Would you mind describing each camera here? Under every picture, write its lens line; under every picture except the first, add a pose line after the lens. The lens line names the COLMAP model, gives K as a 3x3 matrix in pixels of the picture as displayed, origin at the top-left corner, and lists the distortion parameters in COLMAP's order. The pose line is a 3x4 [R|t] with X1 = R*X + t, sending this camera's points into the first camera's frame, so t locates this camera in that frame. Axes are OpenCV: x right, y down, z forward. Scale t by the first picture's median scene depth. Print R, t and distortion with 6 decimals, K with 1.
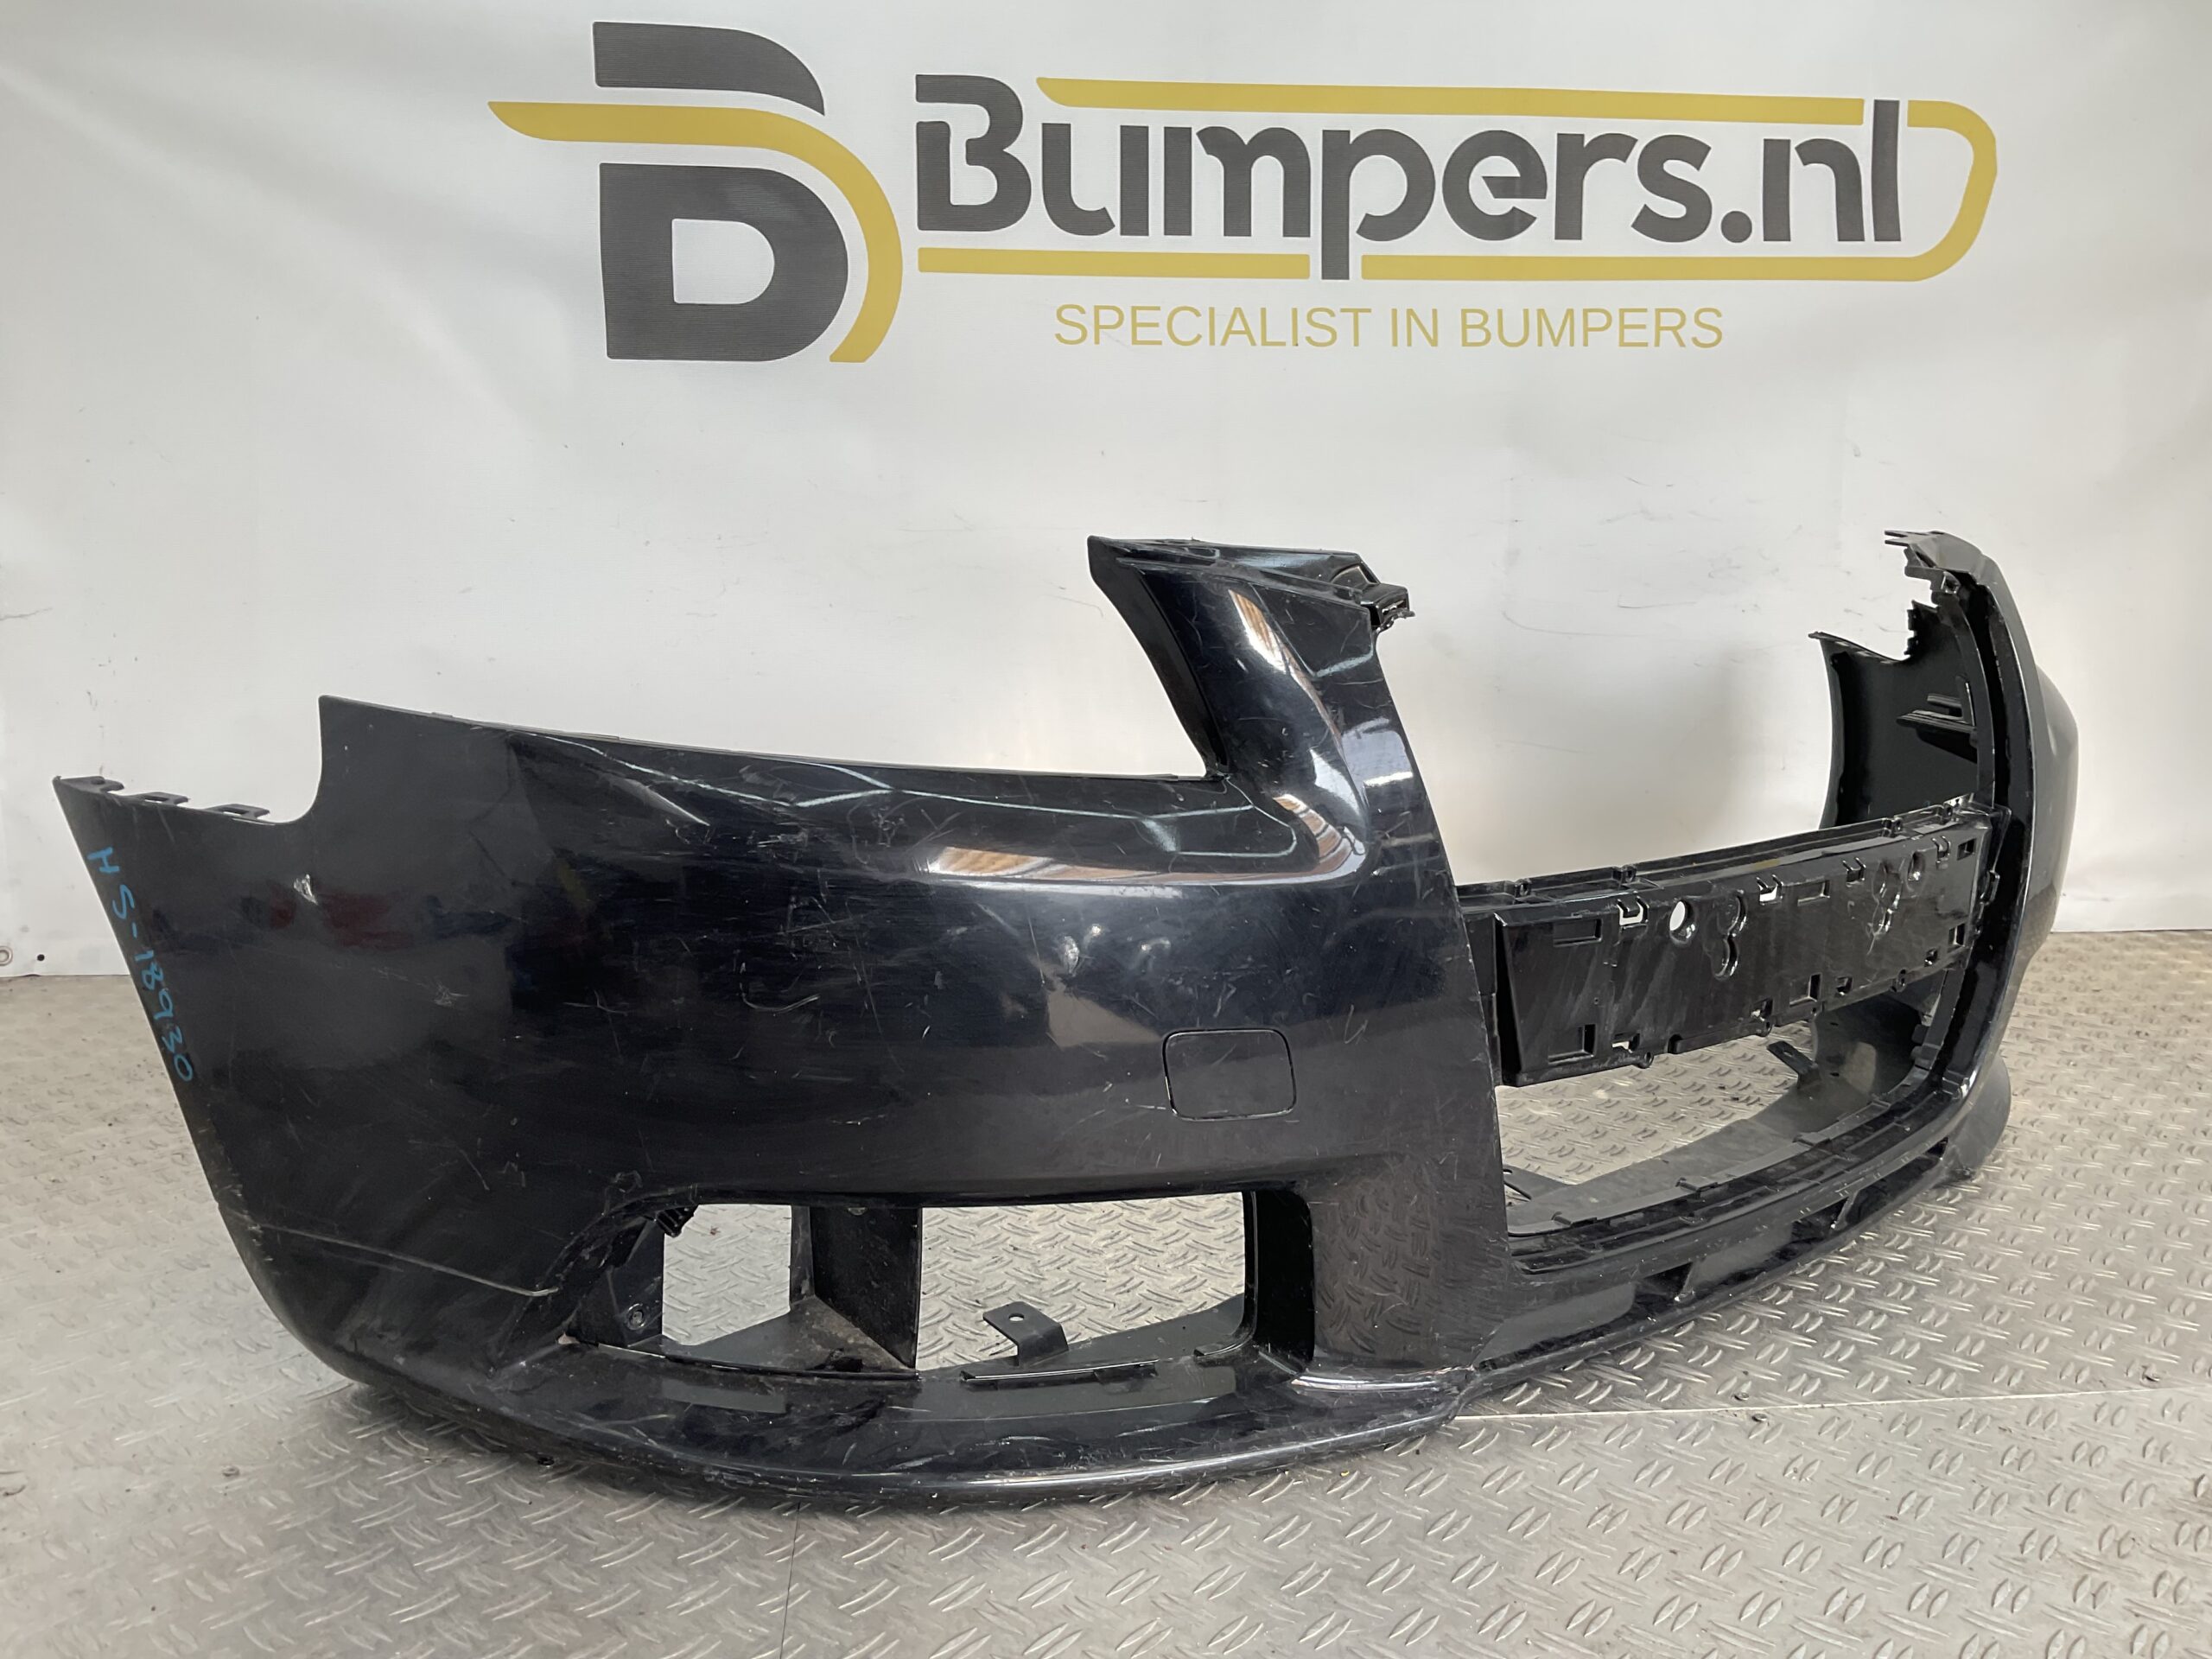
lens RADIAL K [[1841.5, 0, 1100.9], [0, 1841.5, 832.8], [0, 0, 1]] dist [0.084129, -0.166673]
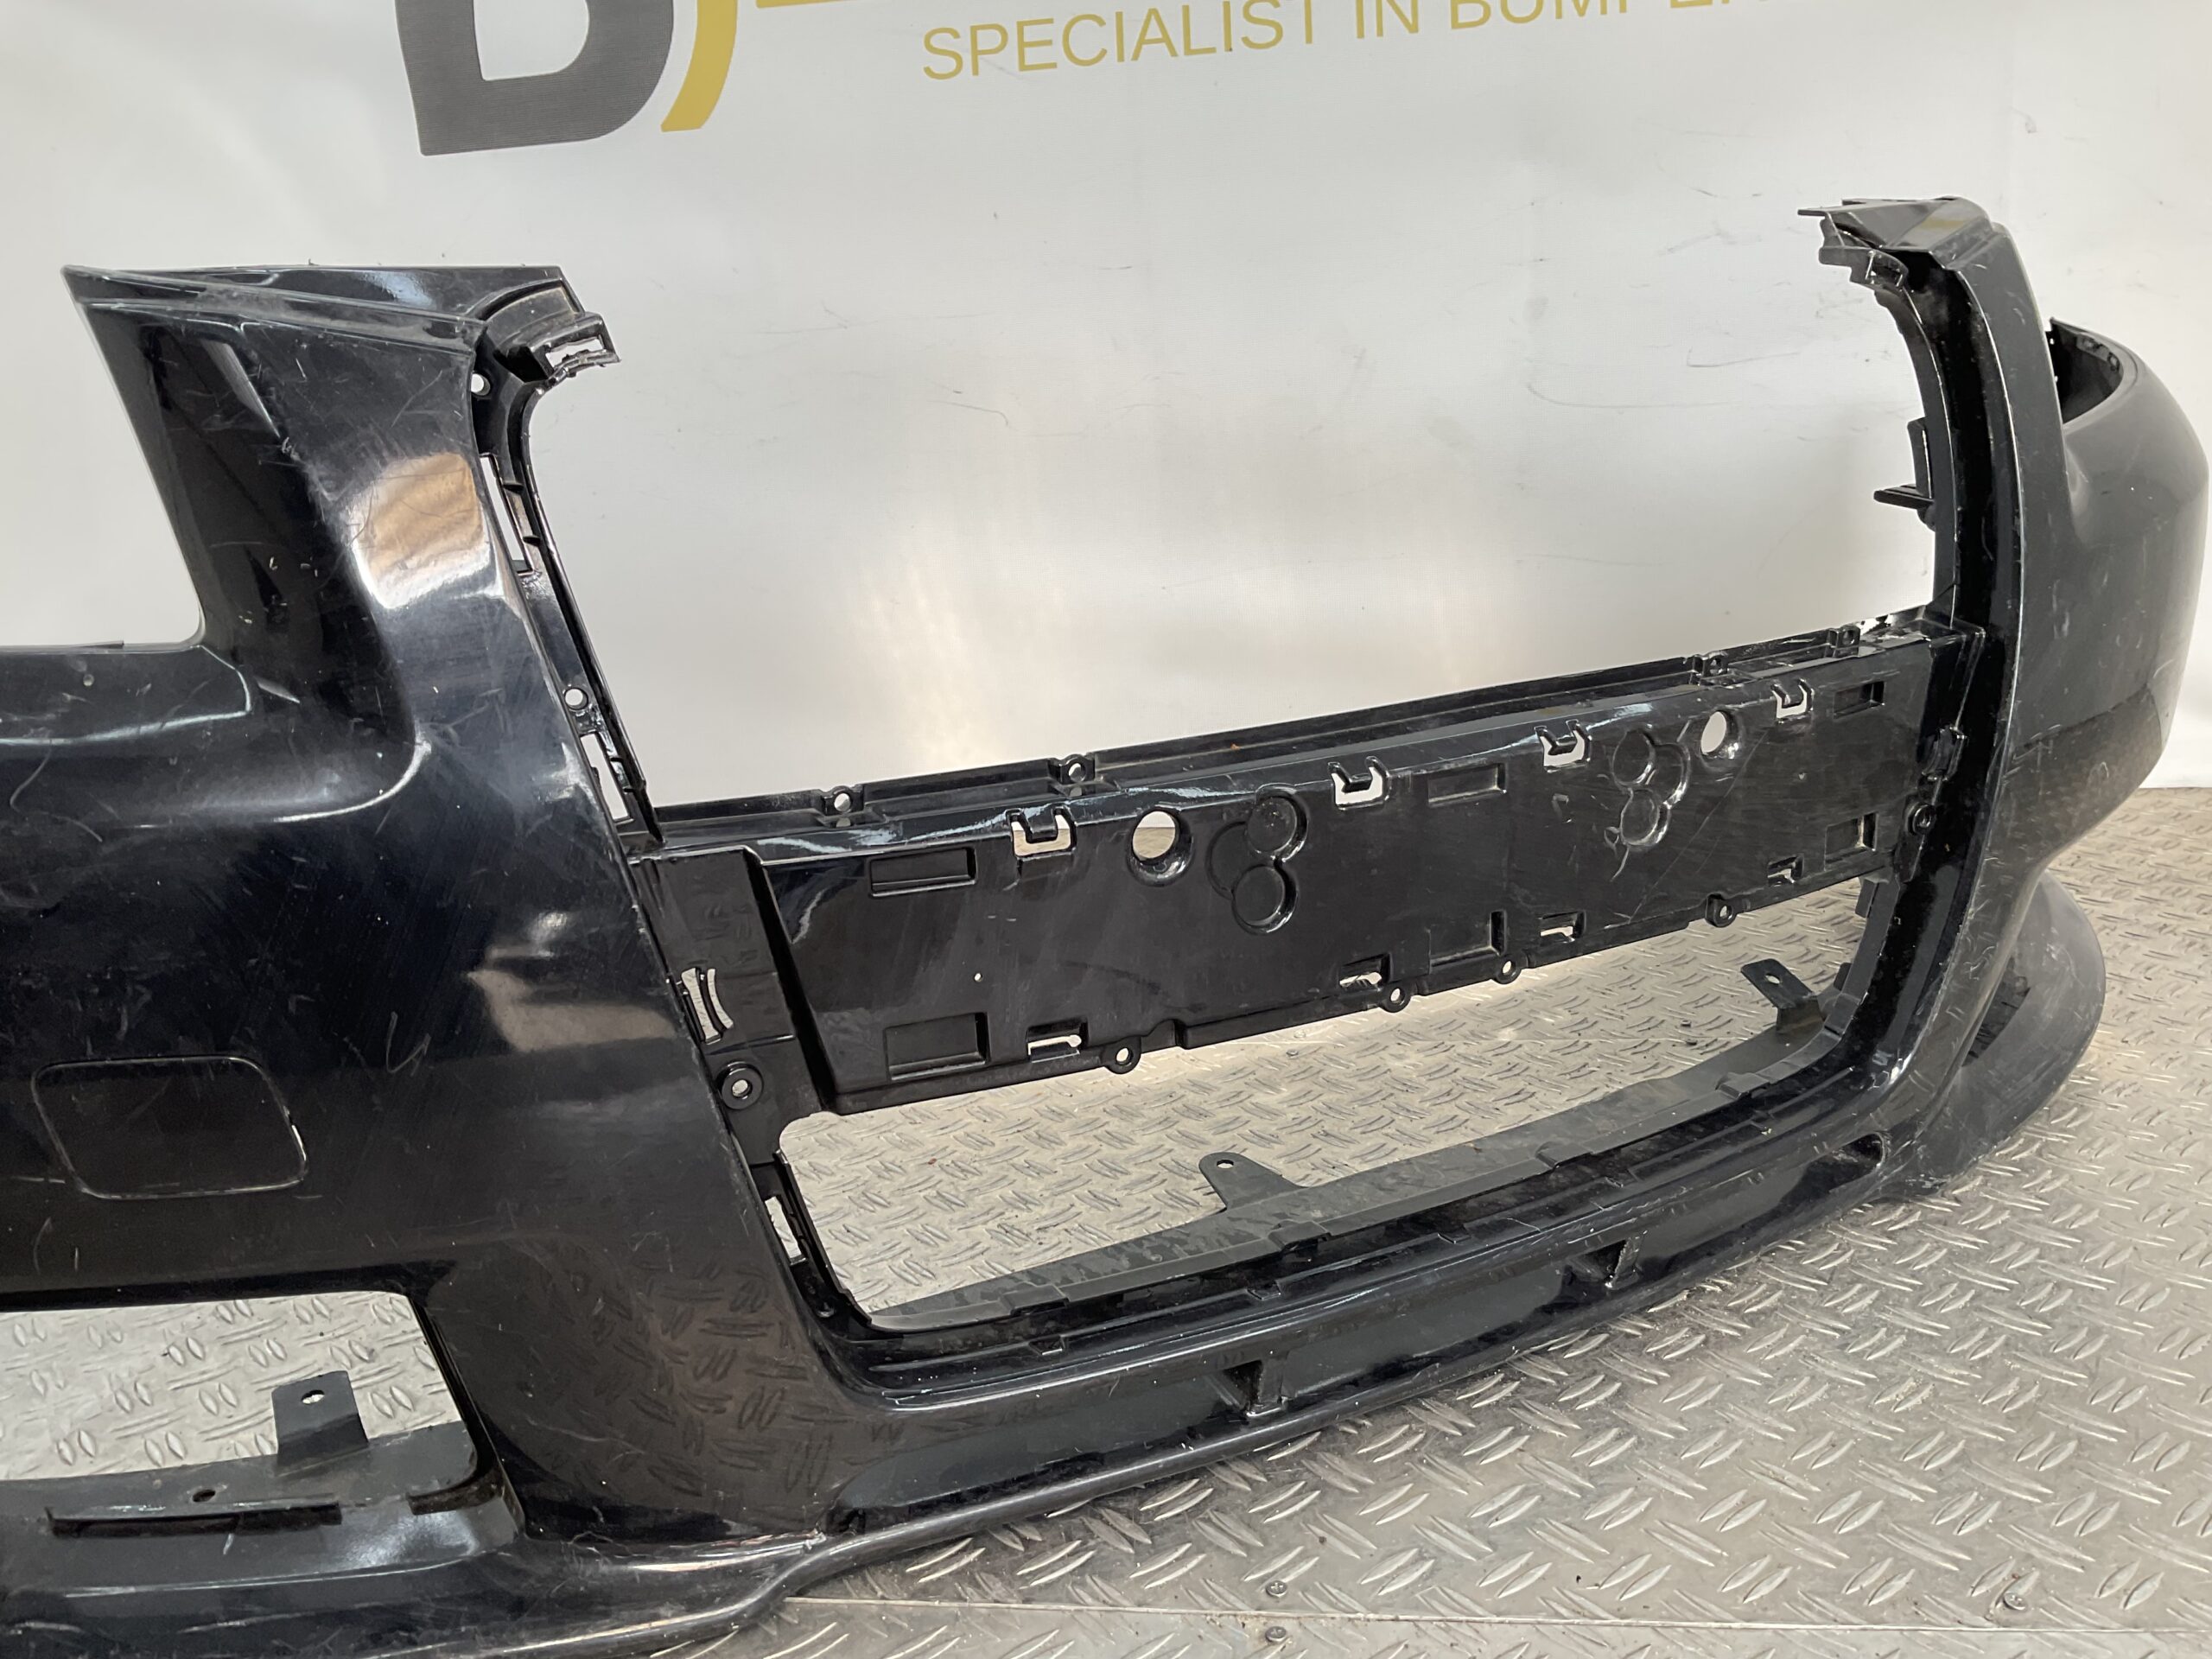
lens RADIAL K [[1841.5, 0, 1100.8], [0, 1841.5, 834.8], [0, 0, 1]] dist [0.084129, -0.166673]
pose [[0.972328, -0.013811, -0.233211, 0.237837], [0.034194, 0.995914, 0.083587, -0.004196], [0.231103, -0.089248, 0.968827, 0.214563]]
